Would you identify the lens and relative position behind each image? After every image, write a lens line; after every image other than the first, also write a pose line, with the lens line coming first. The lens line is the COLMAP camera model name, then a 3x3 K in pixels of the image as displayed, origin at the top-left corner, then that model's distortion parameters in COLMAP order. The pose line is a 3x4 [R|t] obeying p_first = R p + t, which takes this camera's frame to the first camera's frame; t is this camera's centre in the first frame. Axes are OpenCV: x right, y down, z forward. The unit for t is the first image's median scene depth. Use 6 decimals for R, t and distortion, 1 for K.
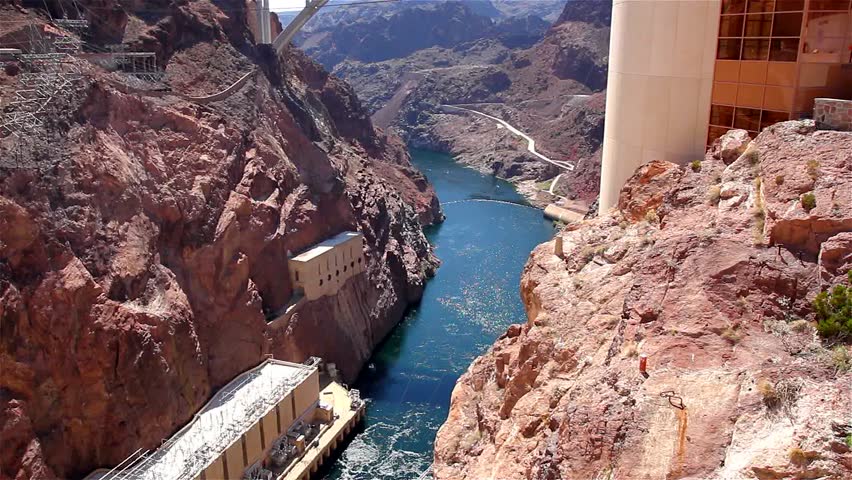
lens RADIAL K [[671.1, 0, 426.0], [0, 671.1, 240.0], [0, 0, 1]] dist [-0.088557, 0.065544]
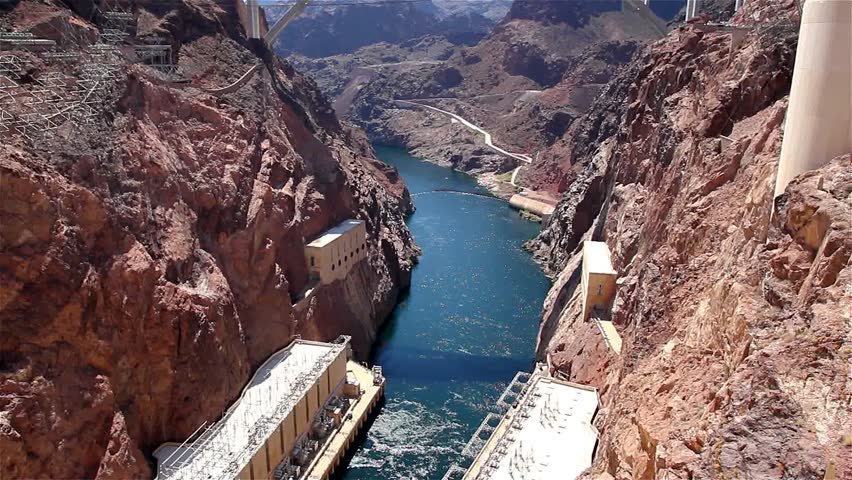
lens RADIAL K [[671.1, 0, 426.0], [0, 671.1, 240.0], [0, 0, 1]] dist [-0.088557, 0.065544]
pose [[0.994677, -0.015975, 0.101801, -0.130462], [0.015357, 0.999859, 0.006855, 0.017128], [-0.101896, -0.005255, 0.994781, -0.061273]]
